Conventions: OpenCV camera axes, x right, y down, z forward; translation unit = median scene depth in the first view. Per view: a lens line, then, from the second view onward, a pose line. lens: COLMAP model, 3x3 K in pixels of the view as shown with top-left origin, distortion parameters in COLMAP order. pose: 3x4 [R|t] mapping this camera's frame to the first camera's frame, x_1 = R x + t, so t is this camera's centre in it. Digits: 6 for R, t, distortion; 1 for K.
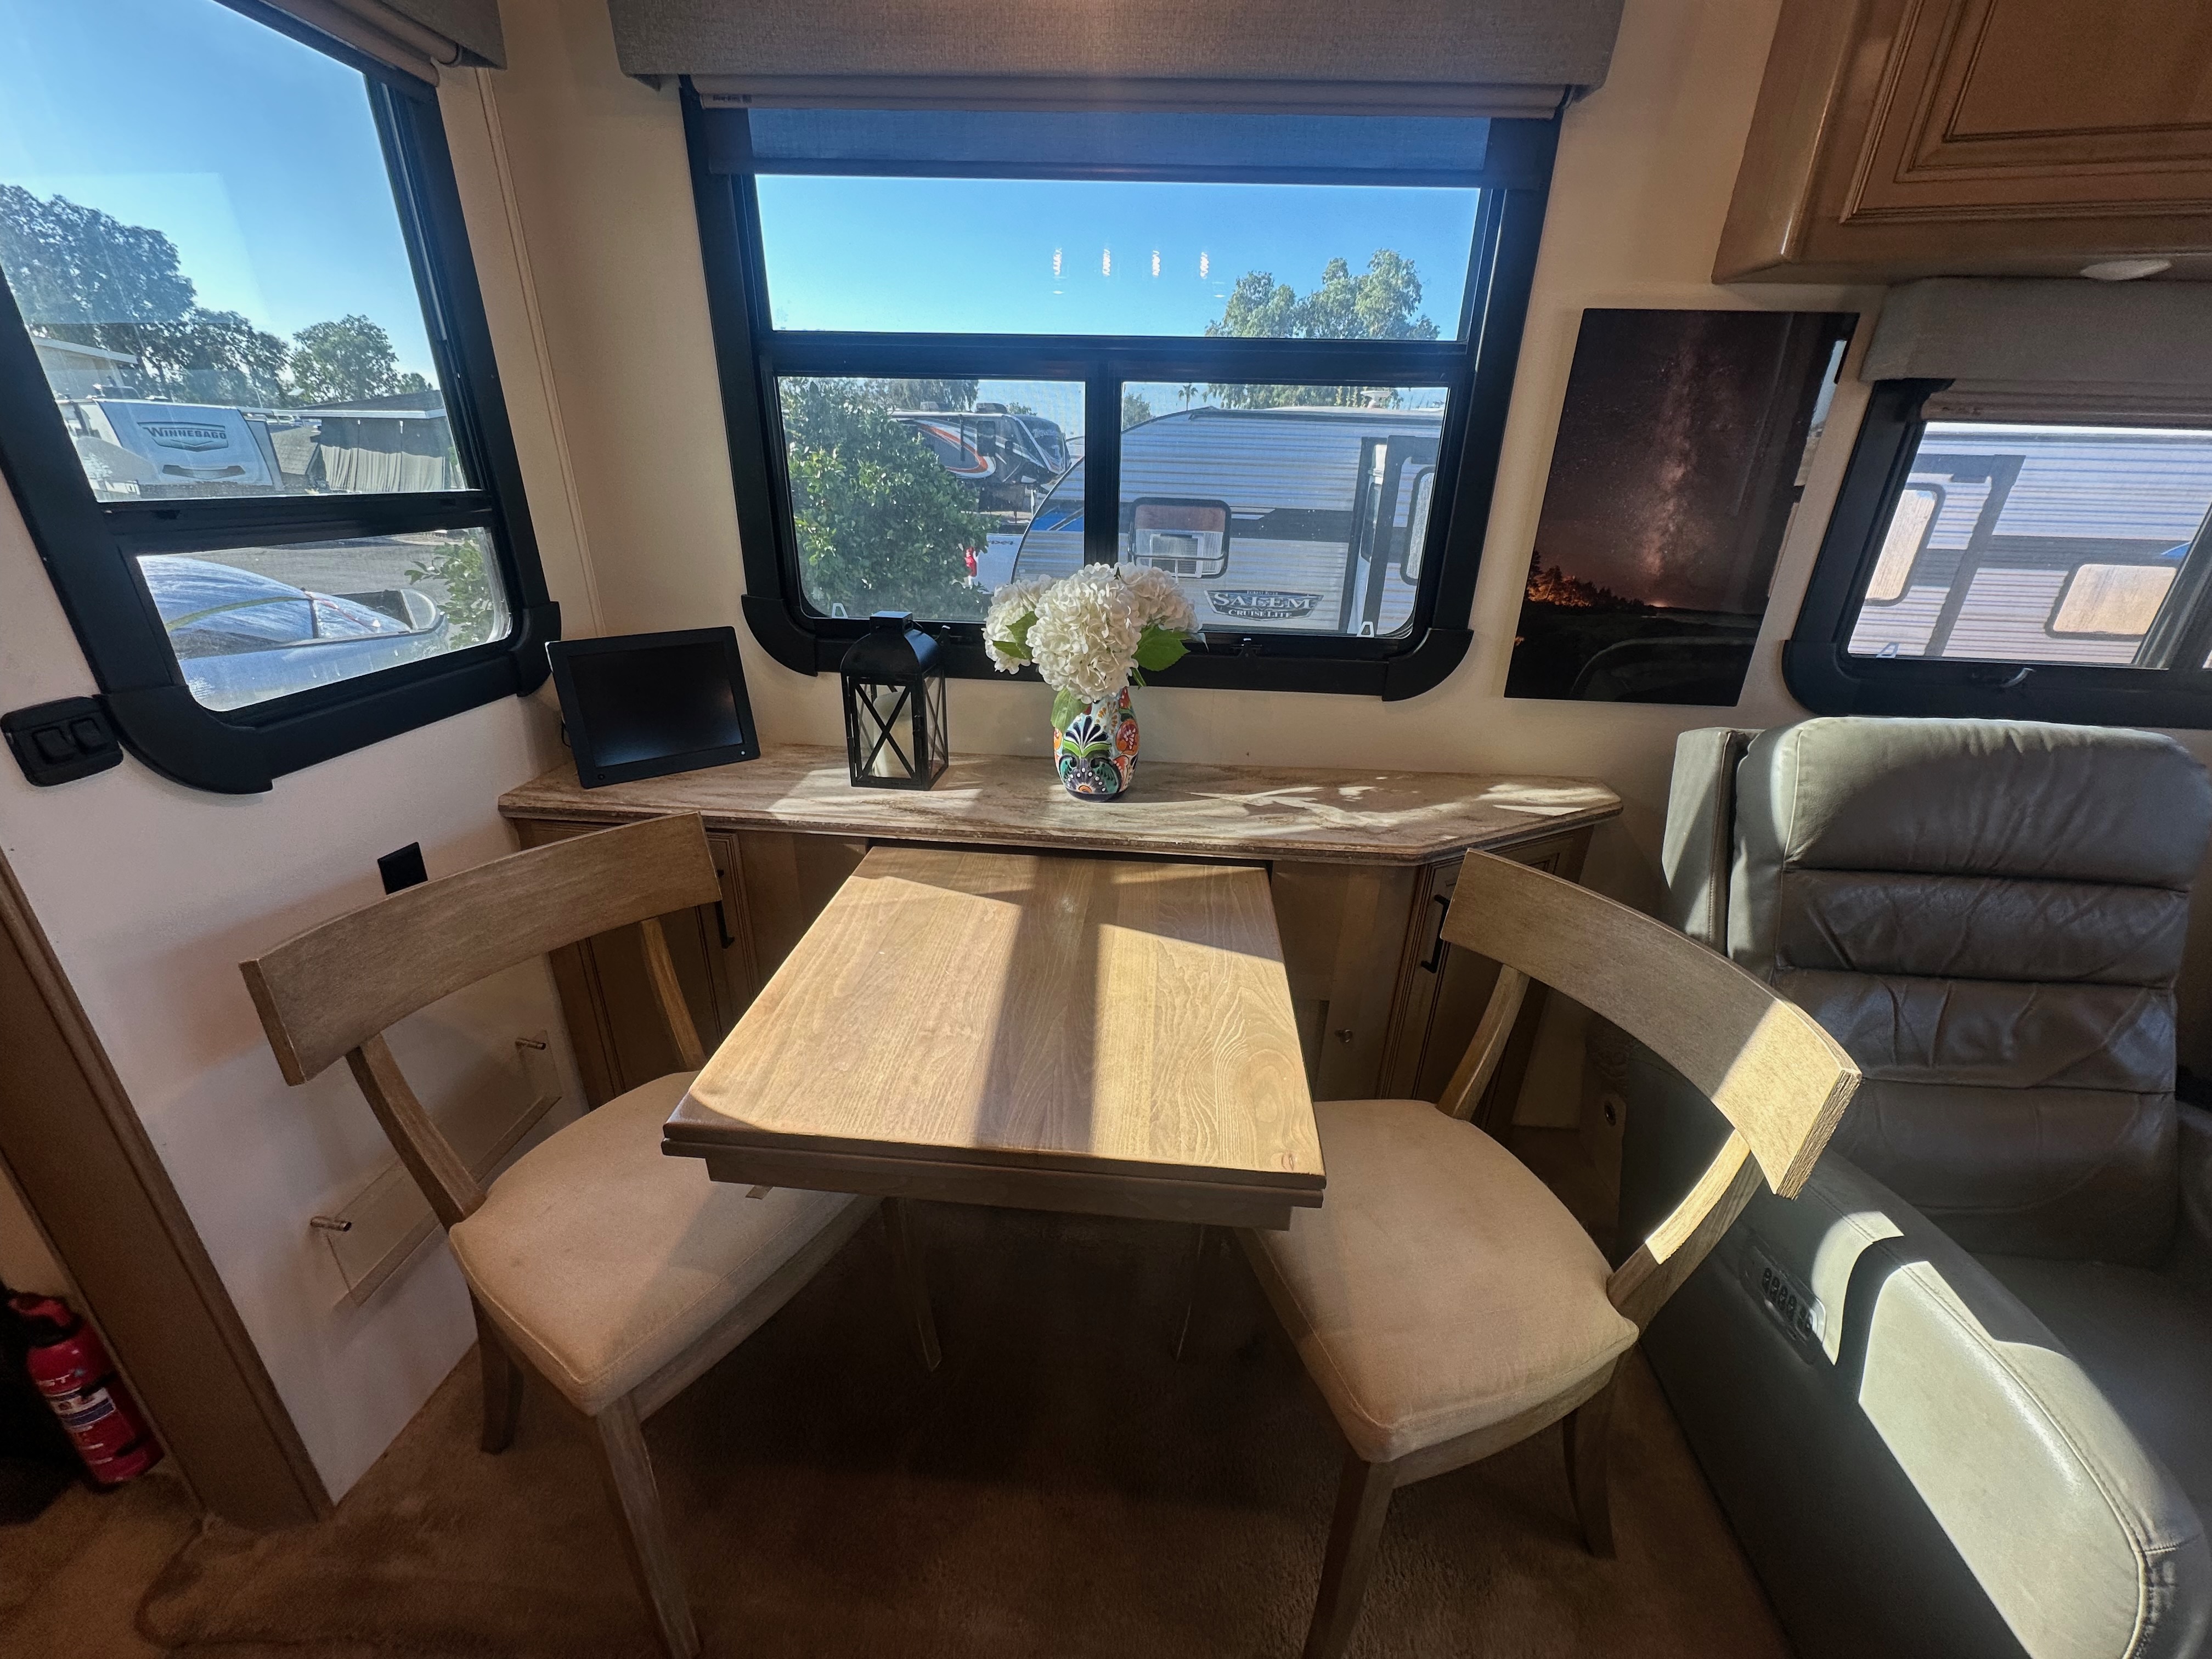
lens RADIAL K [[876.9, 0, 1108.3], [0, 876.9, 829.8], [0, 0, 1]] dist [-0.003768, 0.001361]
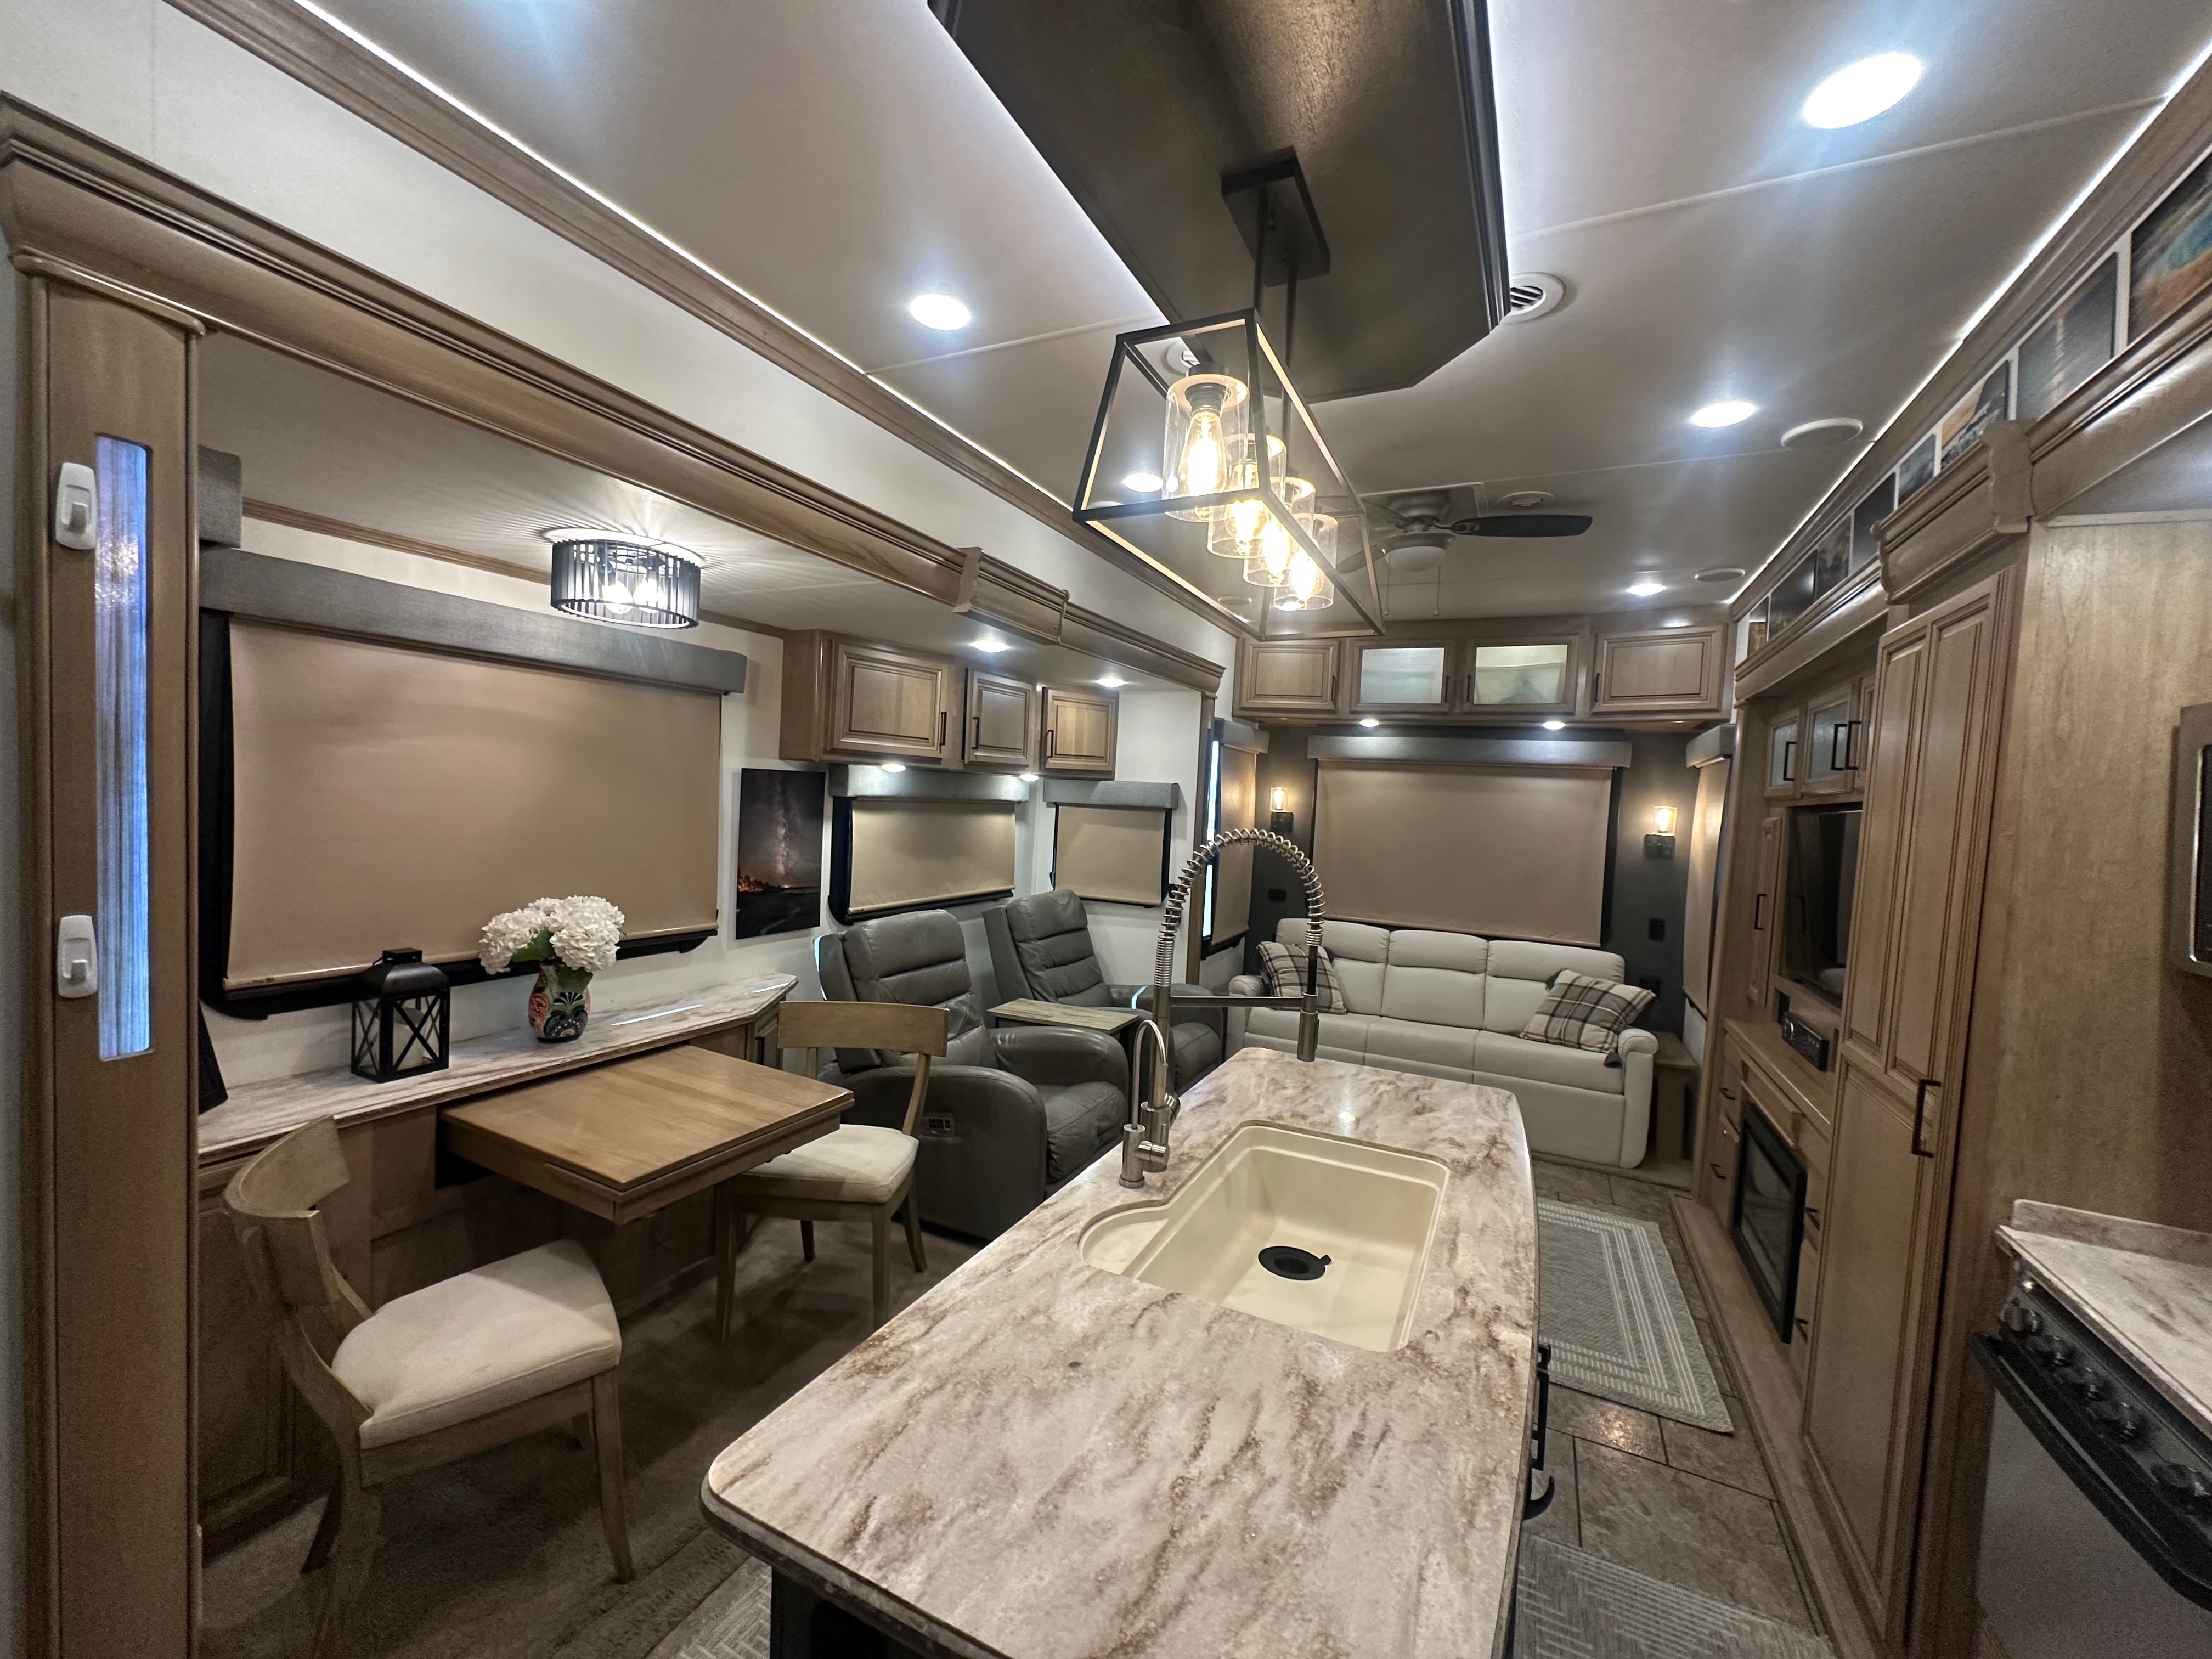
lens RADIAL K [[876.9, 0, 1105.4], [0, 876.9, 828.1], [0, 0, 1]] dist [-0.003768, 0.001361]
pose [[0.380053, -0.043475, 0.923943, -1.138367], [0.329706, 0.939648, -0.091407, 0.072597], [-0.864207, 0.339369, 0.371450, -0.582233]]
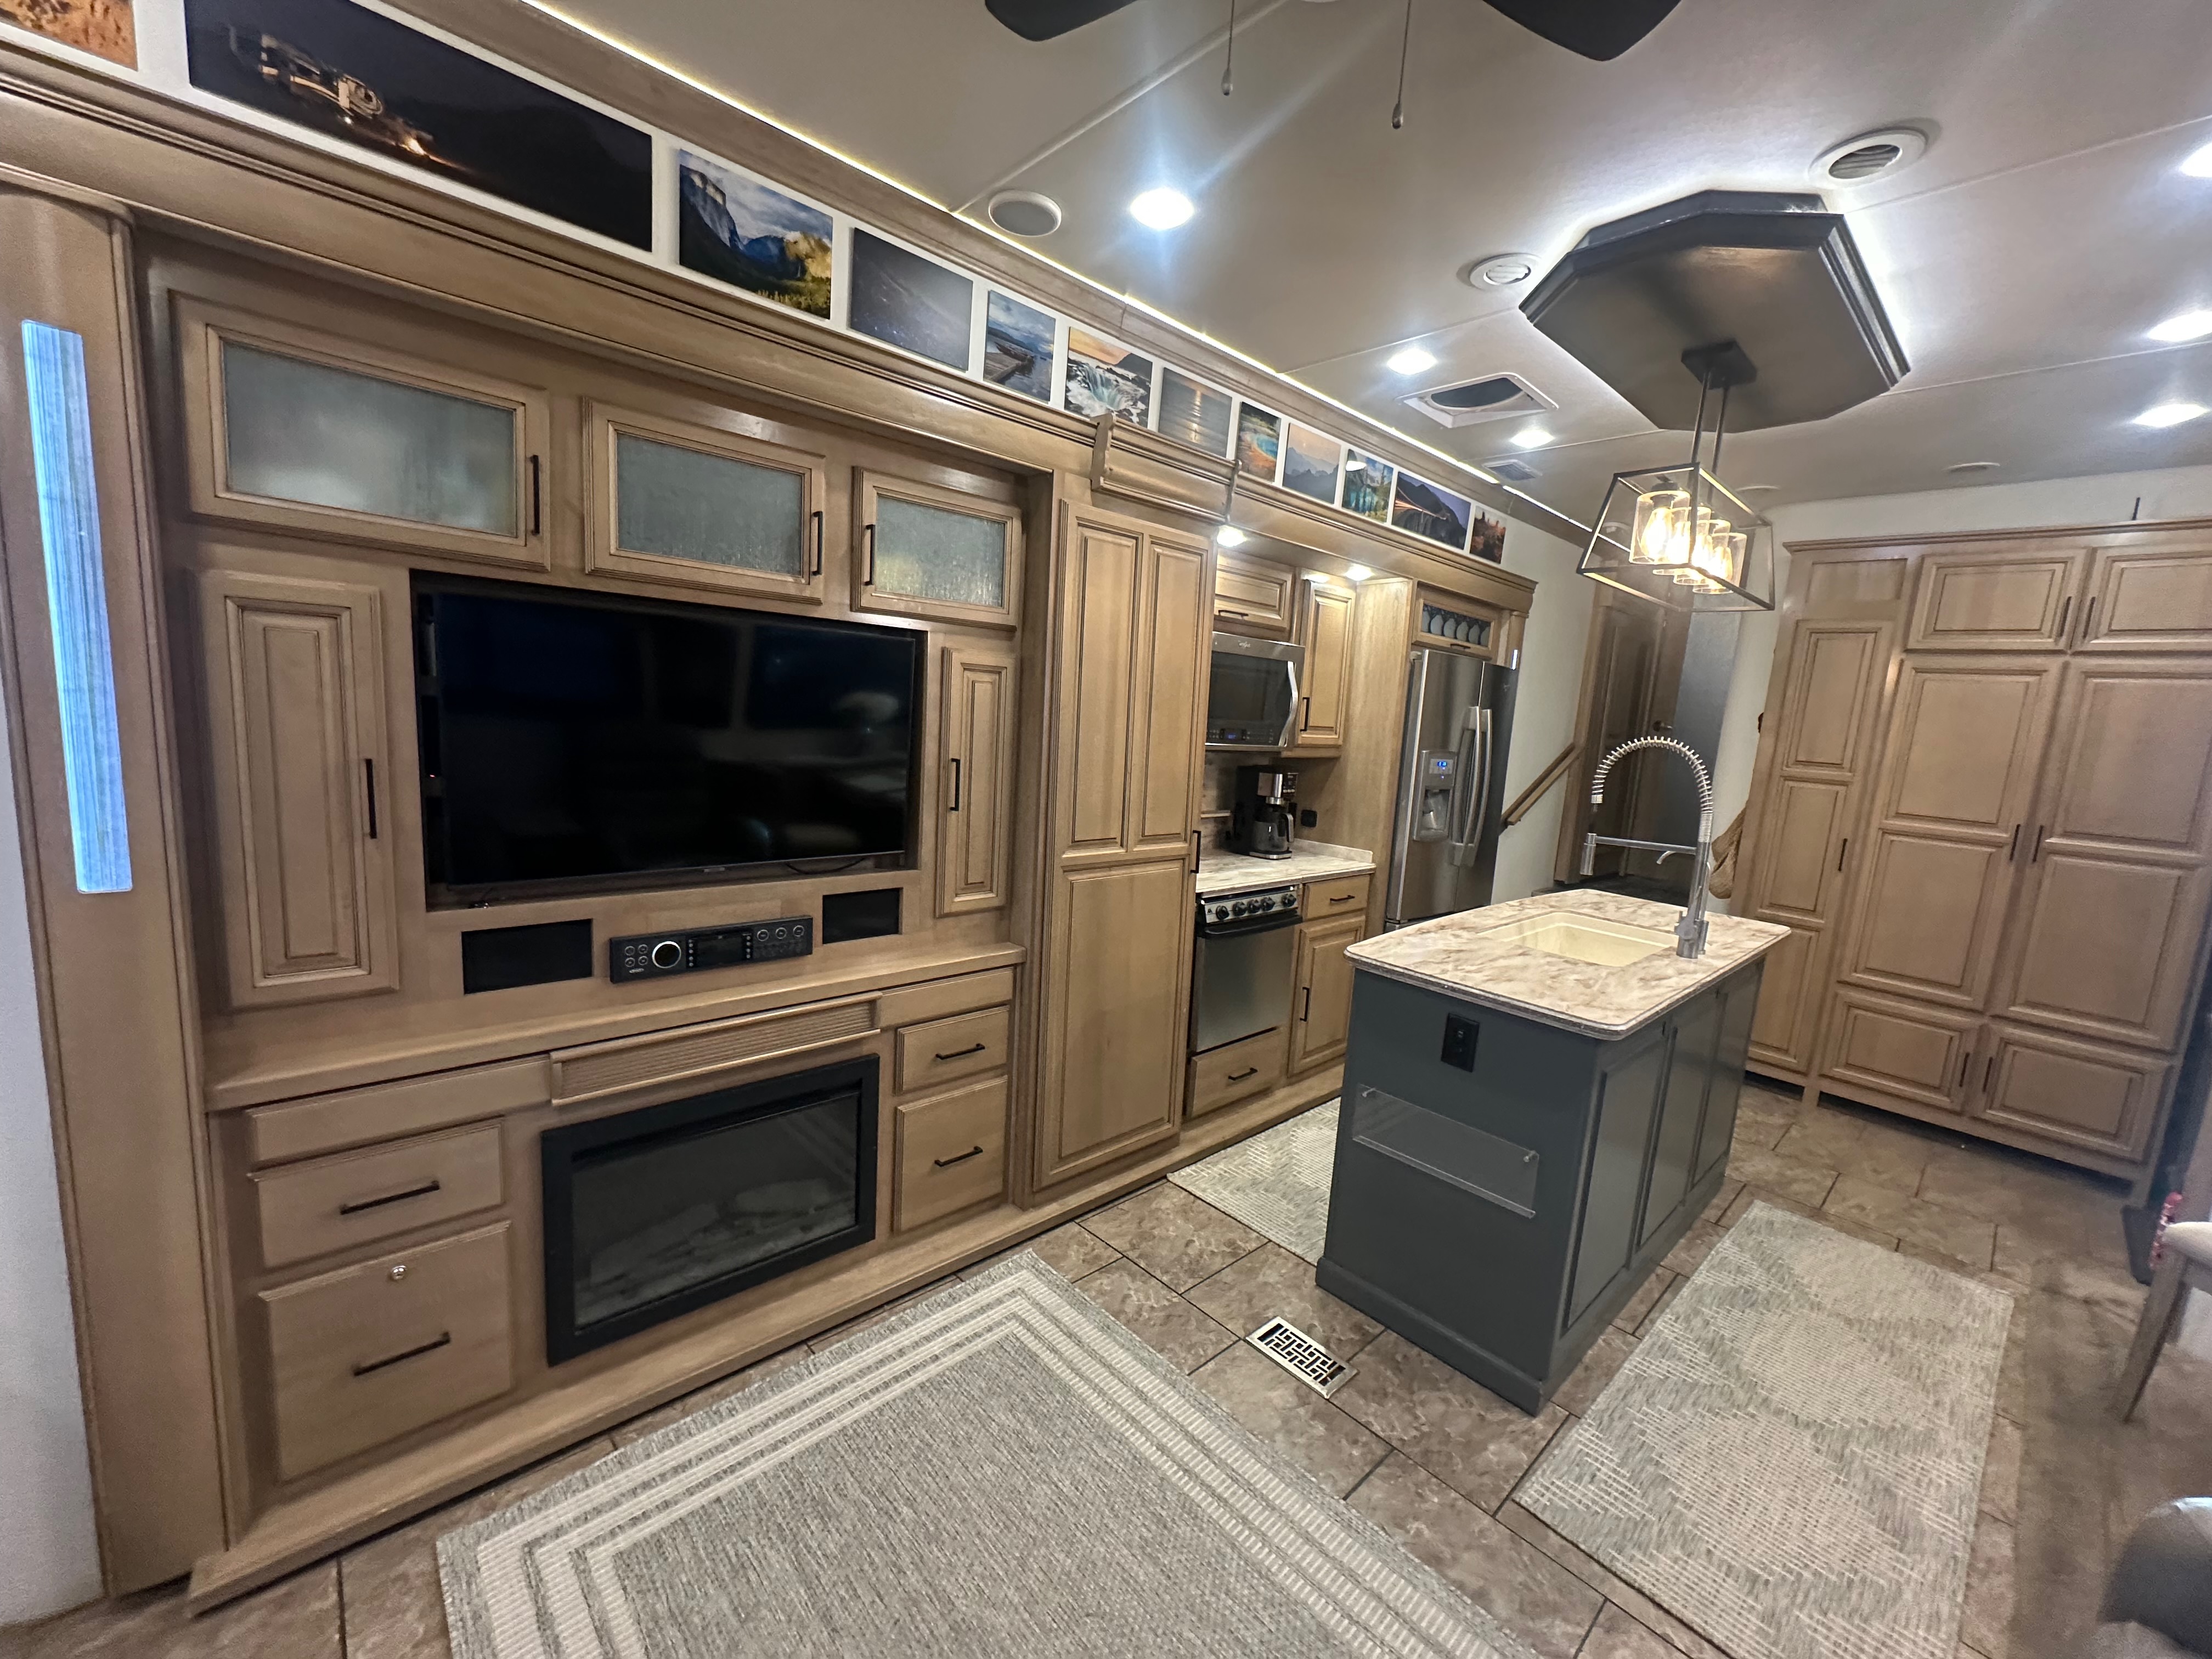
lens RADIAL K [[876.9, 0, 1106.8], [0, 876.9, 830.8], [0, 0, 1]] dist [-0.003768, 0.001361]
pose [[-0.685627, 0.021024, -0.727650, 1.756398], [-0.365421, 0.854577, 0.369008, -0.037317], [0.629590, 0.518900, -0.578238, 0.032955]]
